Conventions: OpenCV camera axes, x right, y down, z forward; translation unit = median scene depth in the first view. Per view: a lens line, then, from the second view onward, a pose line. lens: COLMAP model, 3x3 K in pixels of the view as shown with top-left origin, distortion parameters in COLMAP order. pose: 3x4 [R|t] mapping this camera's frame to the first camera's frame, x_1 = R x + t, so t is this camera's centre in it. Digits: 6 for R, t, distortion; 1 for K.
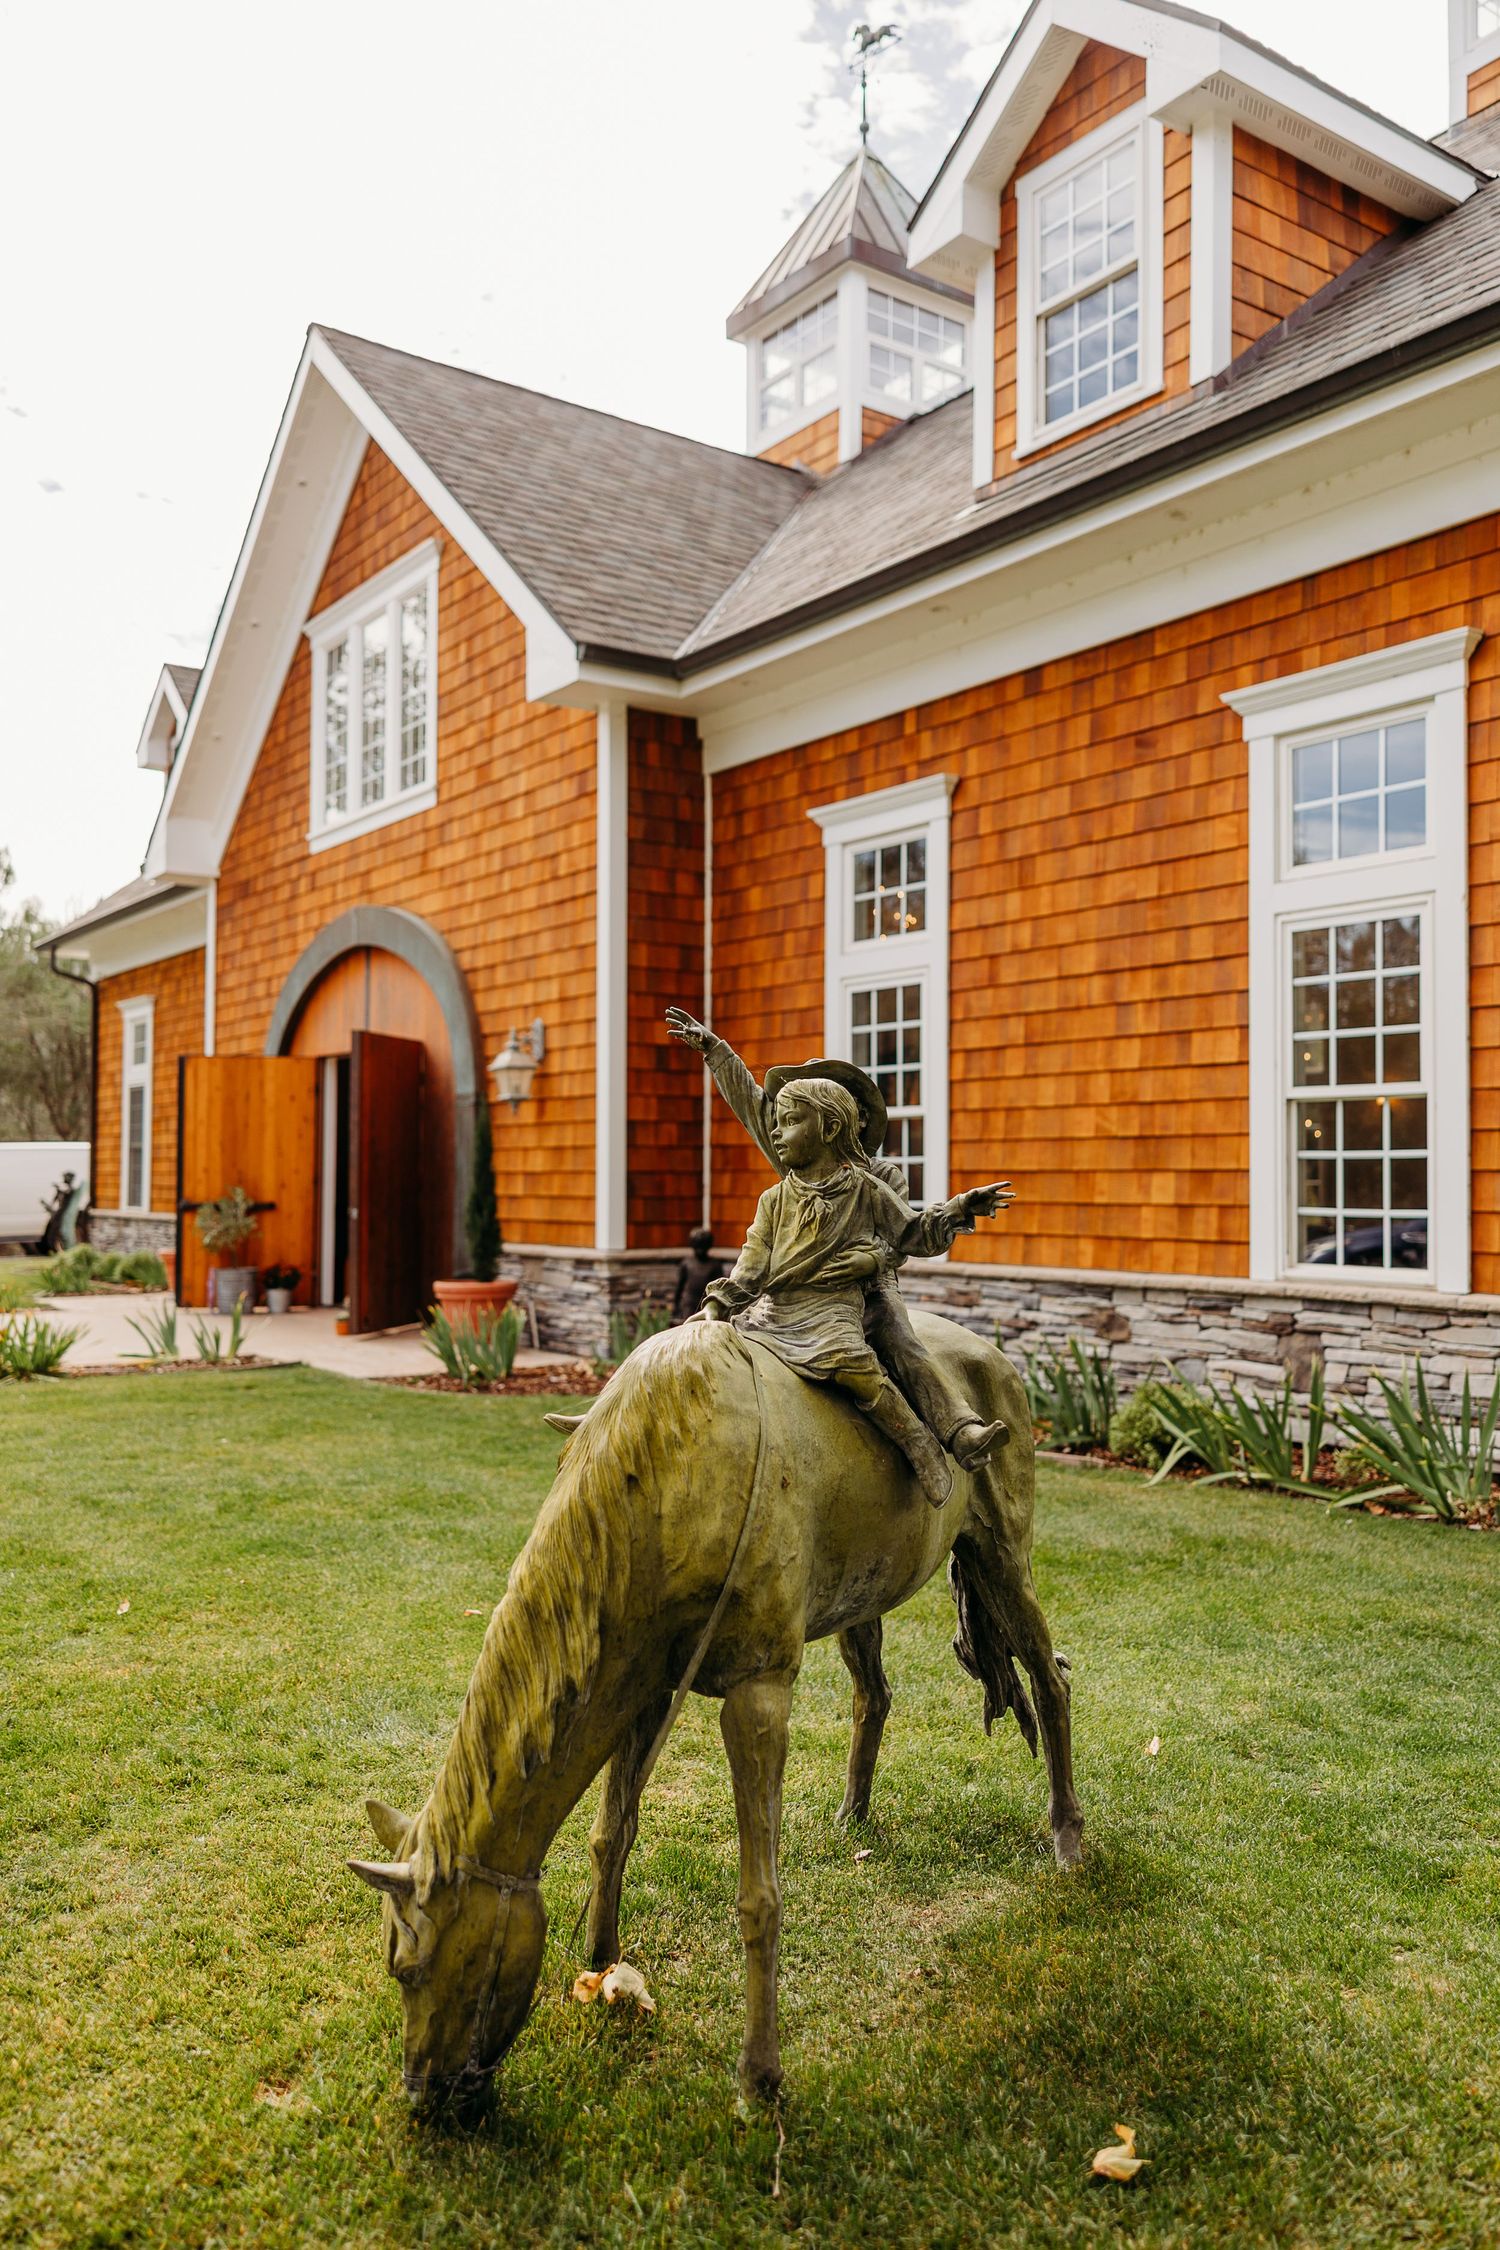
lens RADIAL K [[1765.5, 0, 750.0], [0, 1765.5, 1125.0], [0, 0, 1]] dist [-0.007070, 0.035449]
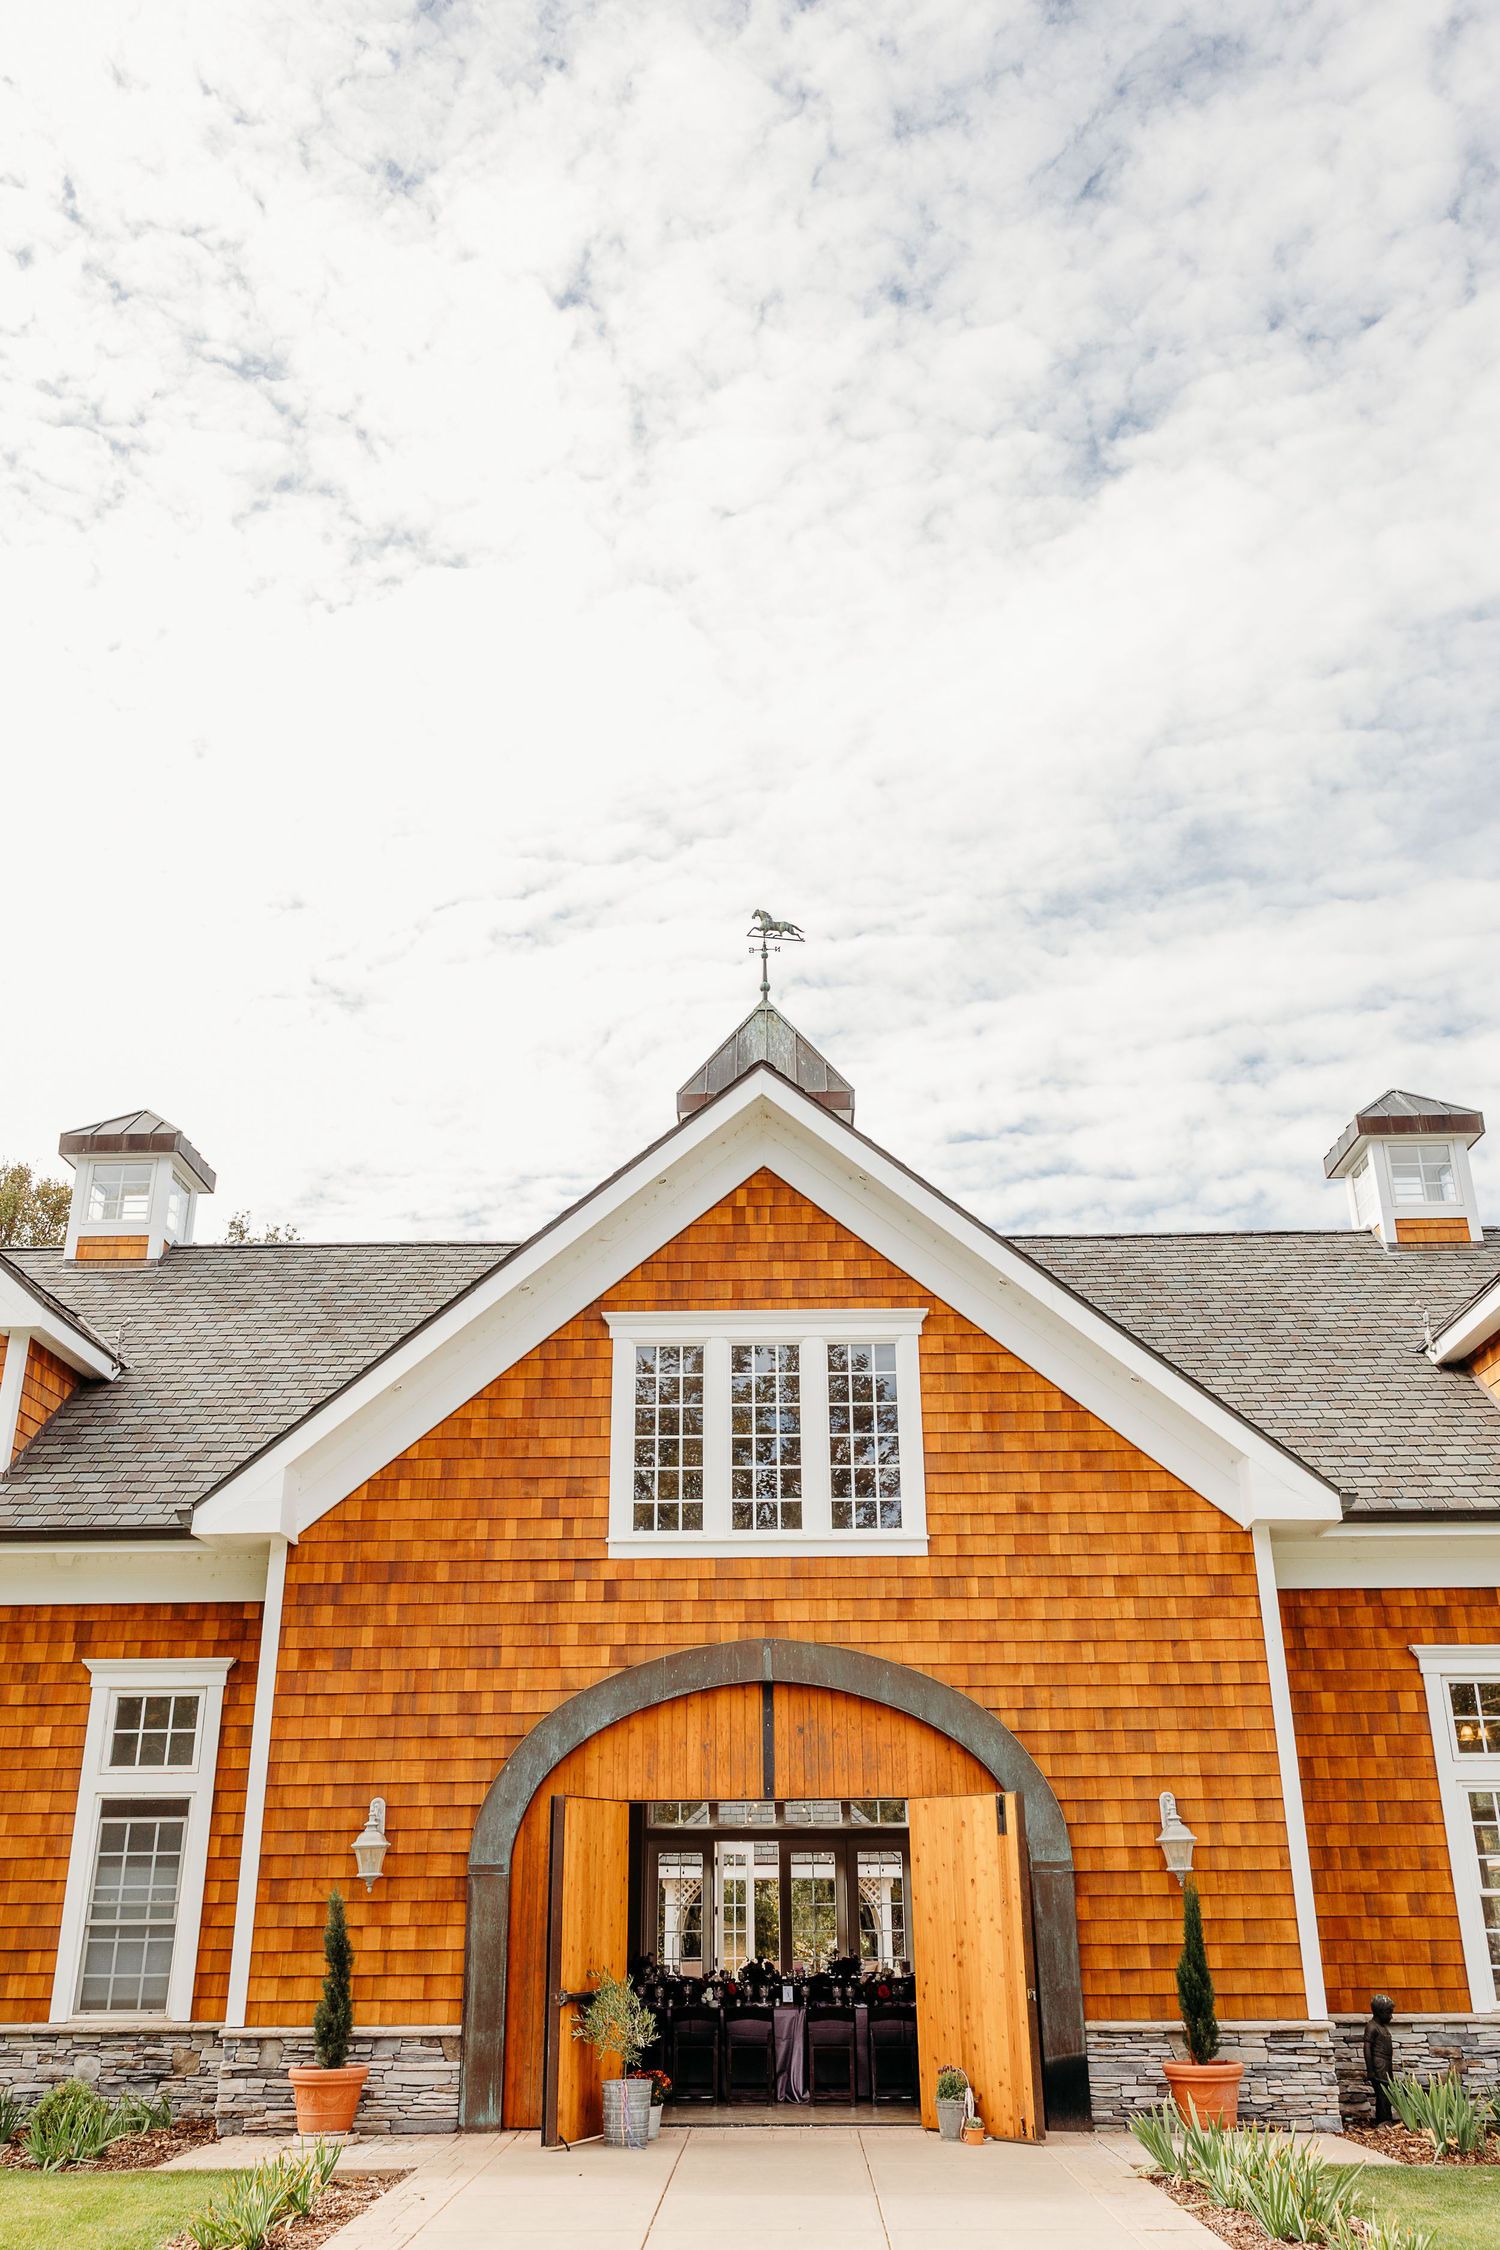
lens RADIAL K [[1765.5, 0, 750.0], [0, 1765.5, 1125.0], [0, 0, 1]] dist [-0.007070, 0.035449]
pose [[0.595900, 0.313951, 0.739146, -1.274514], [-0.018648, 0.925576, -0.378103, -0.023791], [-0.802842, 0.211528, 0.557406, 0.522092]]
